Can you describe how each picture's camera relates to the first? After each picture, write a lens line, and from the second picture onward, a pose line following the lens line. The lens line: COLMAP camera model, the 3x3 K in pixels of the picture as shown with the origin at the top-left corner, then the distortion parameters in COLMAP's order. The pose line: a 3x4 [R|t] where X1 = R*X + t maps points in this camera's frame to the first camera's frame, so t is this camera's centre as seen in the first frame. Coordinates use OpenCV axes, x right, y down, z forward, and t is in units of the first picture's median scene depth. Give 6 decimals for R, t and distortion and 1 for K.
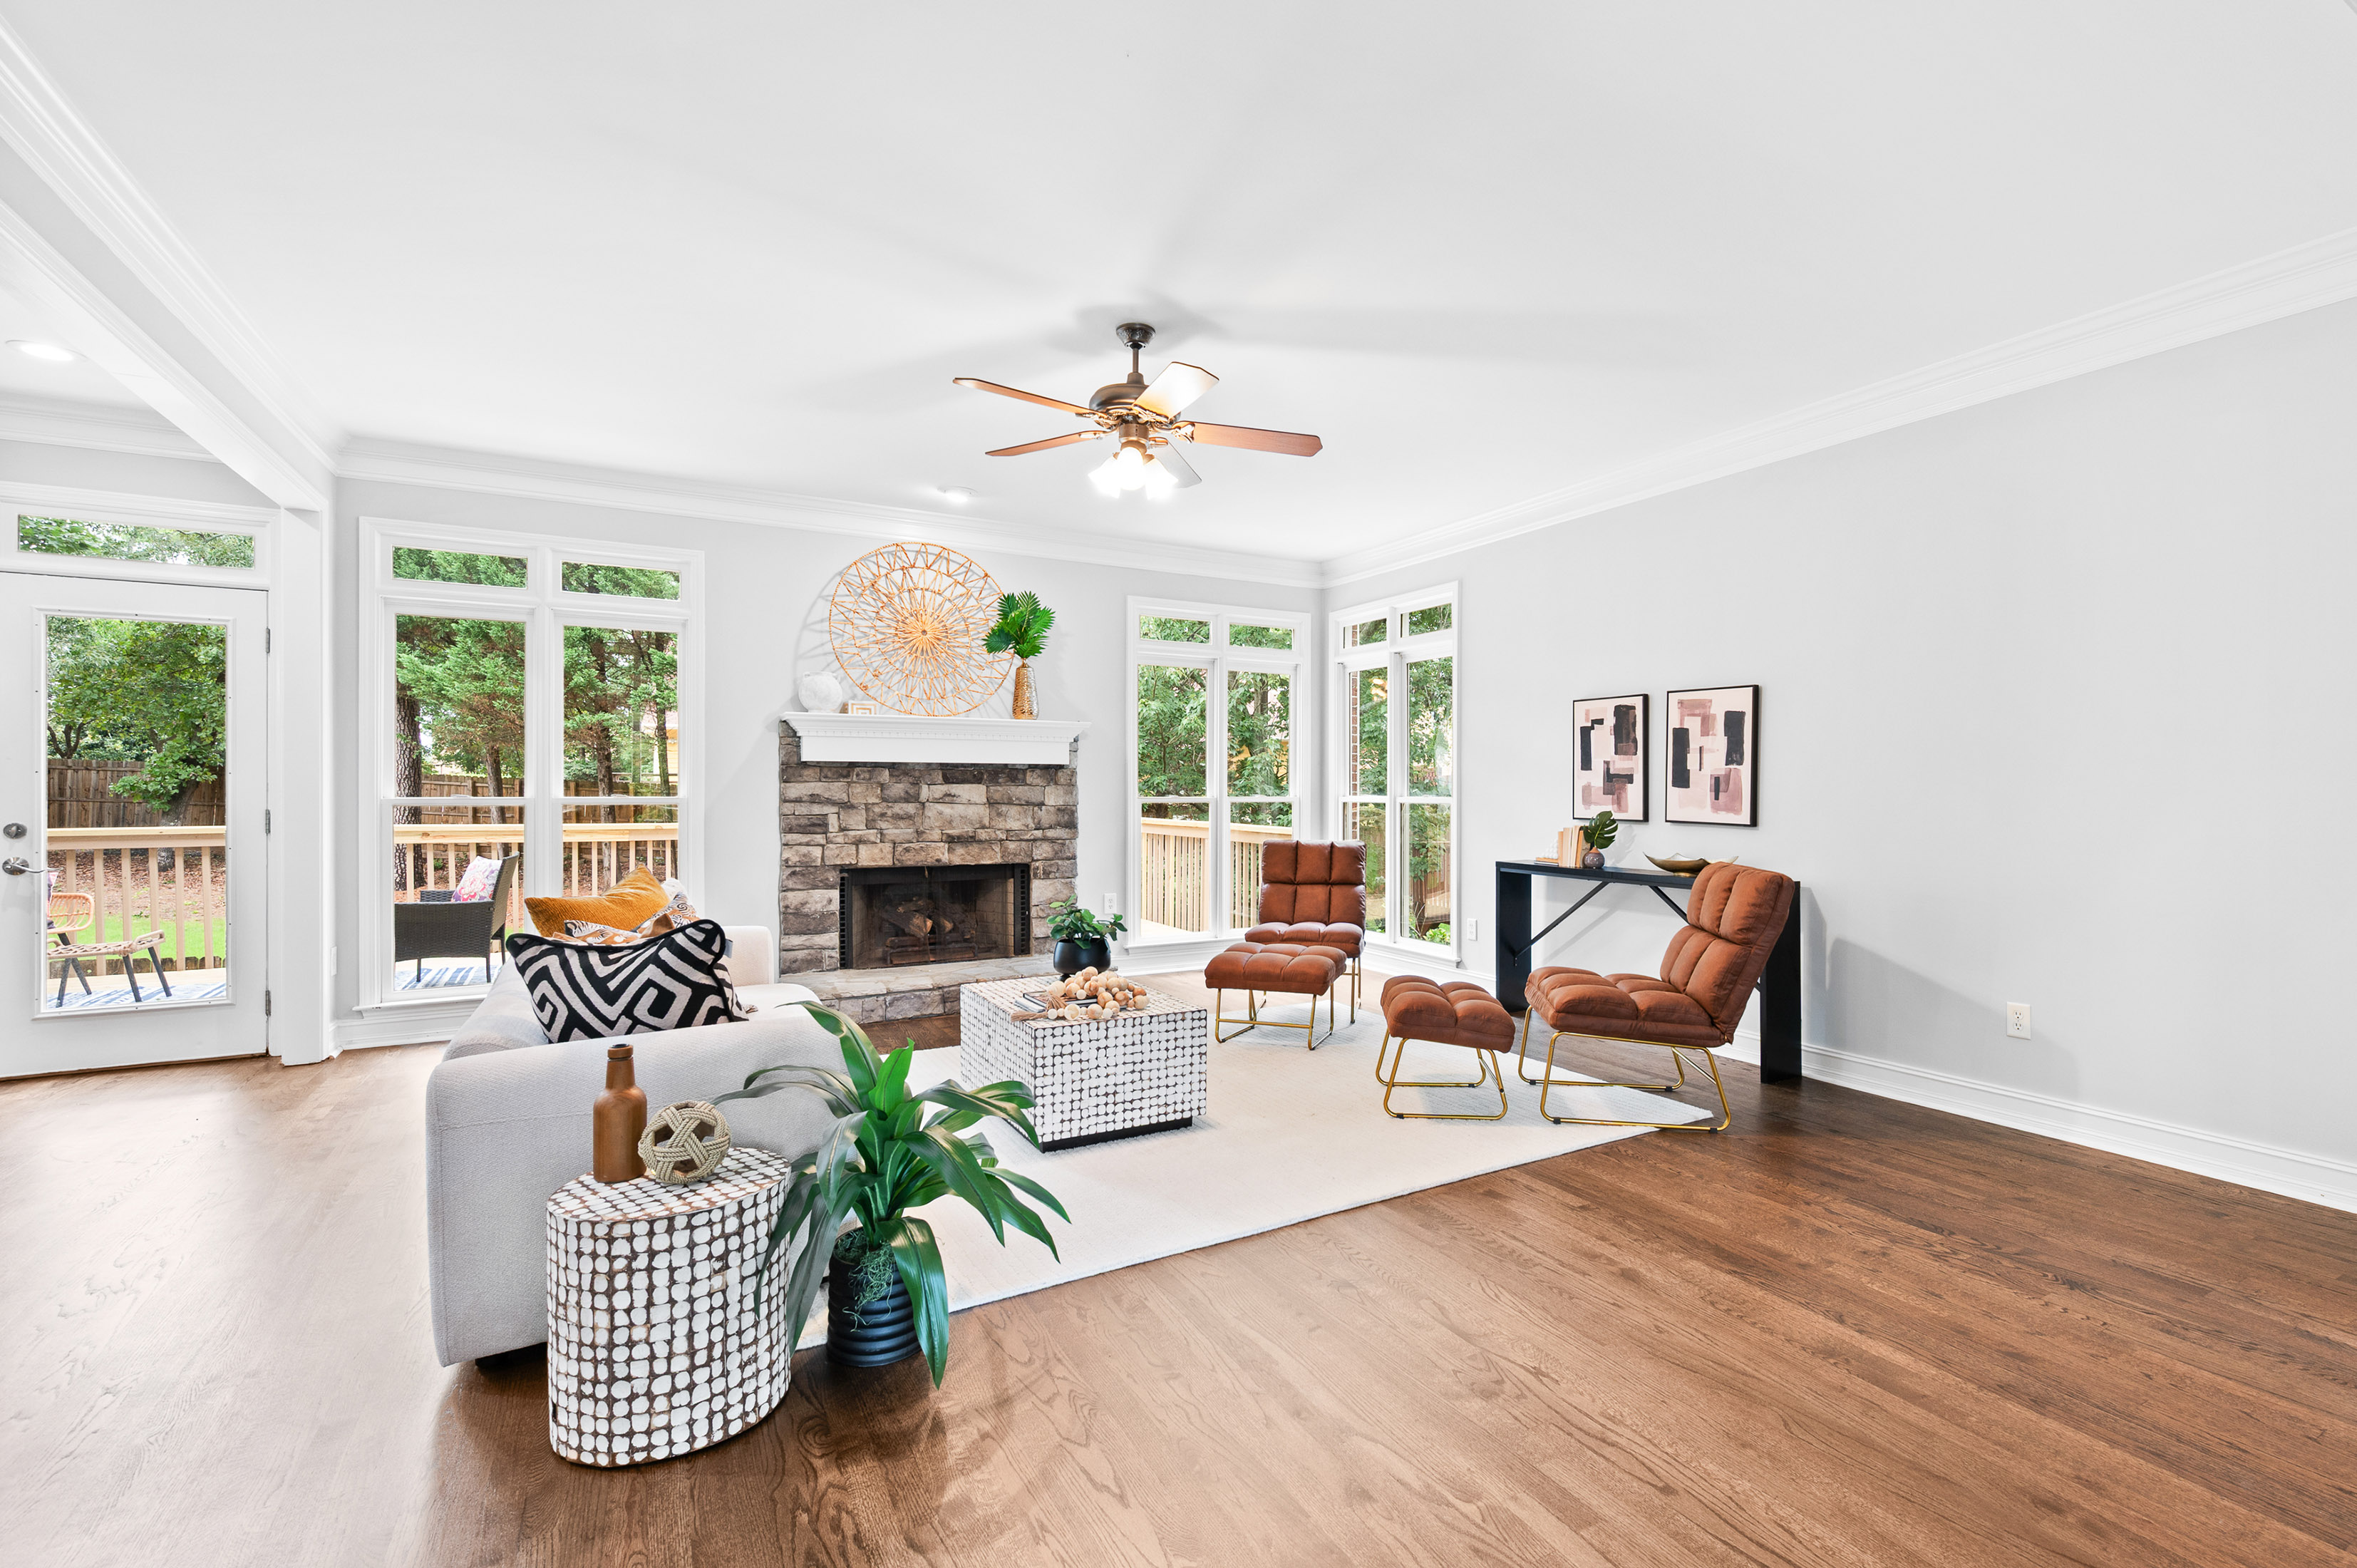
lens RADIAL K [[1078.6, 0, 1284.6], [0, 1078.6, 790.8], [0, 0, 1]] dist [-0.001401, 0.000553]
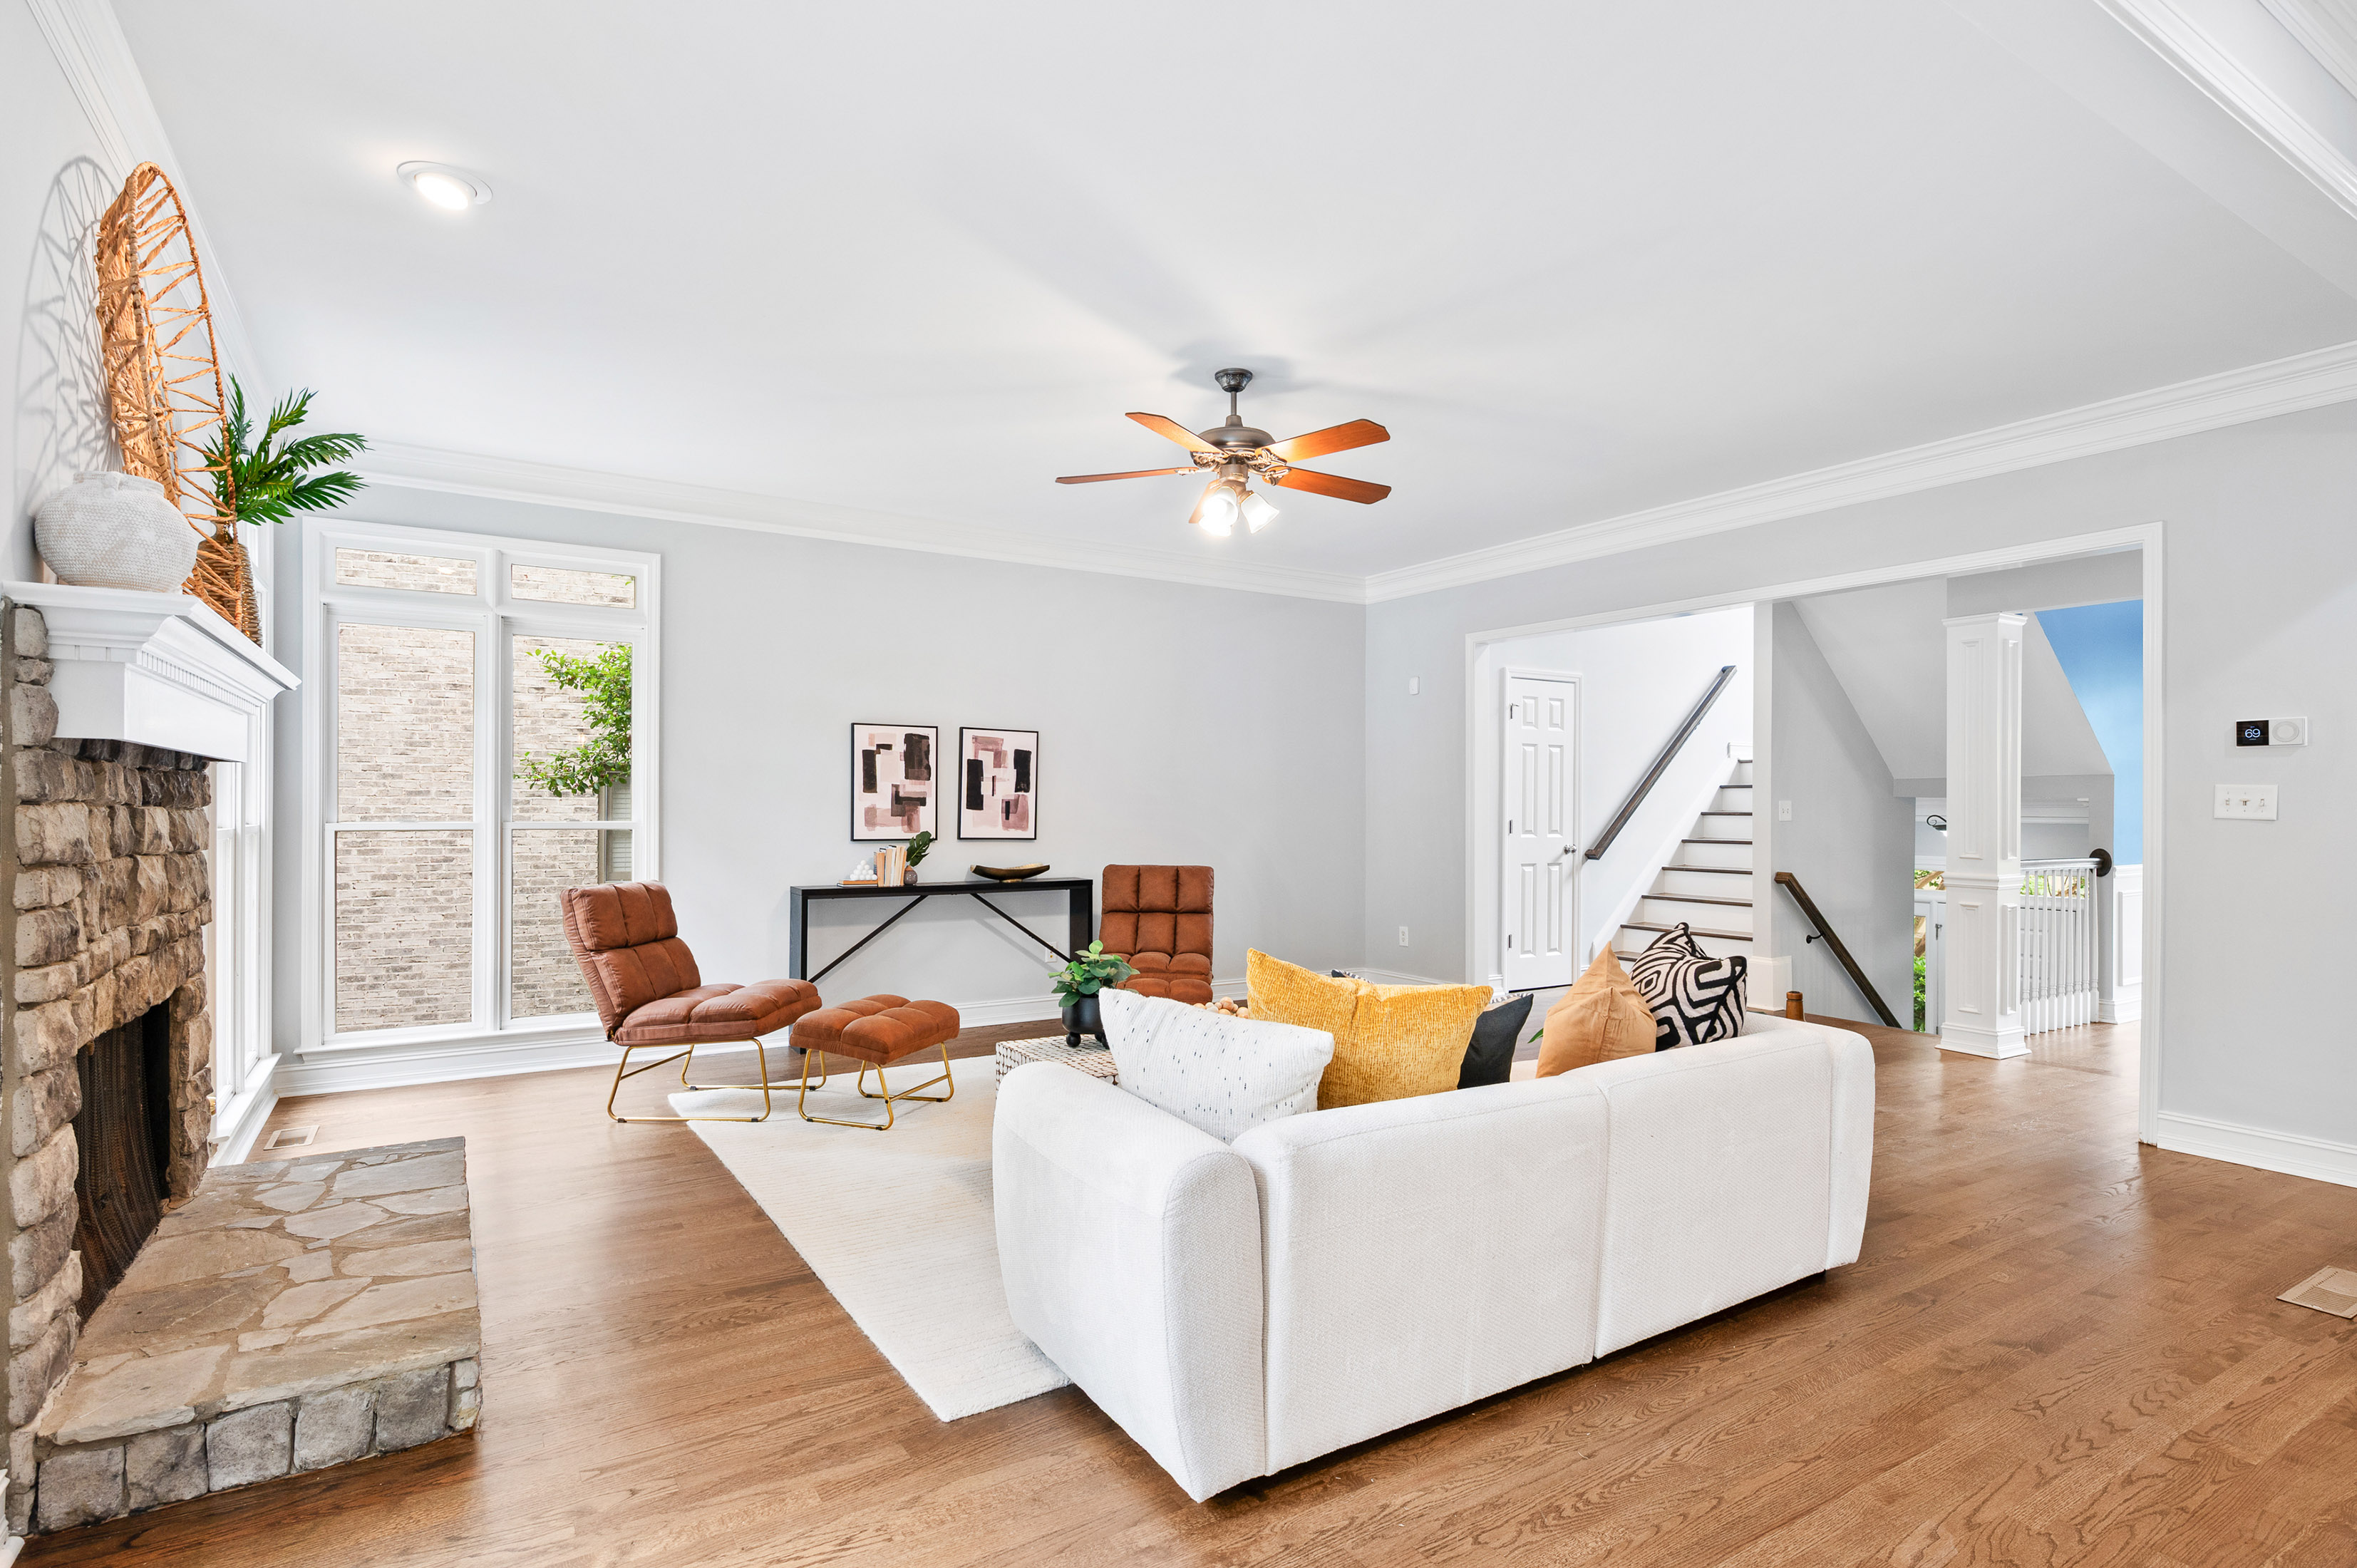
lens RADIAL K [[1189.7, 0, 1182.6], [0, 1189.7, 797.2], [0, 0, 1]] dist [0.004002, 0.000631]
pose [[-0.012586, 0.005897, 0.999903, -0.910294], [-0.003168, 0.999977, -0.005938, -0.009336], [-0.999916, -0.003243, -0.012567, 0.755957]]
